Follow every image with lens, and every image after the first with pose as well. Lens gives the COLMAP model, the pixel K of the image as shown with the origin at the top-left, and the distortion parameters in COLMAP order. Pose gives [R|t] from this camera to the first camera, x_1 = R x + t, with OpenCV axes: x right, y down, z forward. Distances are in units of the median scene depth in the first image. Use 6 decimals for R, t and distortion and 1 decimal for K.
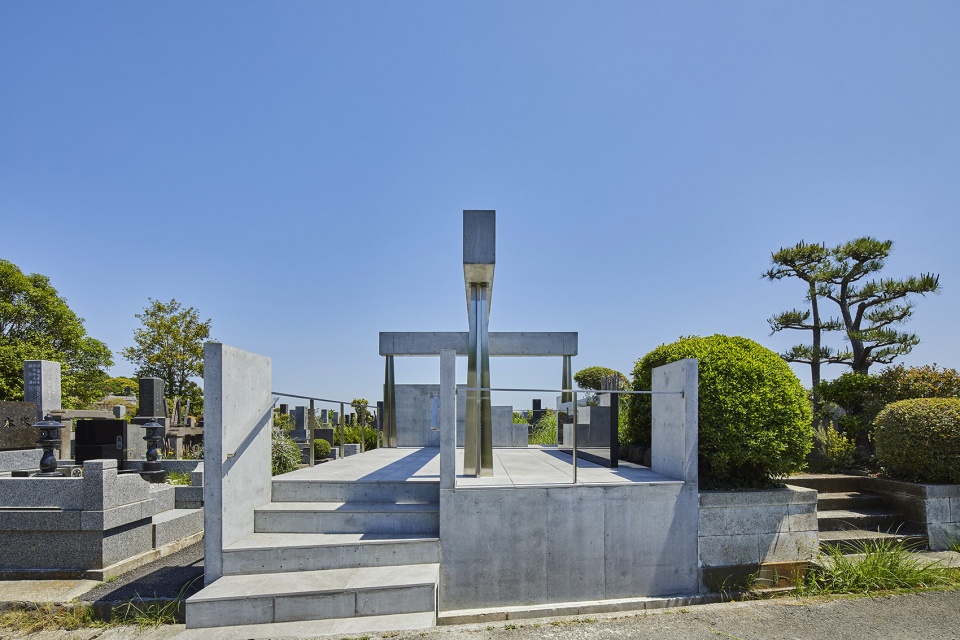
lens RADIAL K [[467.9, 0, 471.1], [0, 467.9, 421.5], [0, 0, 1]] dist [0.001586, -0.000076]
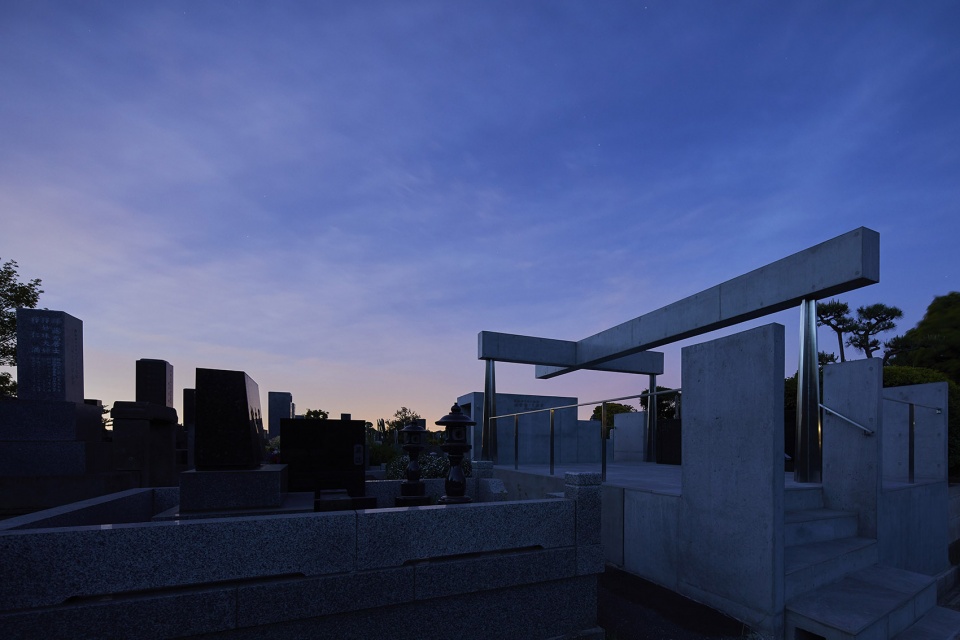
lens RADIAL K [[470.1, 0, 563.2], [0, 470.1, 445.1], [0, 0, 1]] dist [0.000679, -0.000155]
pose [[0.882242, 0.002156, 0.470792, -0.465215], [-0.003614, 0.999991, 0.002193, 0.016388], [-0.470783, -0.003636, 0.882242, 0.162986]]
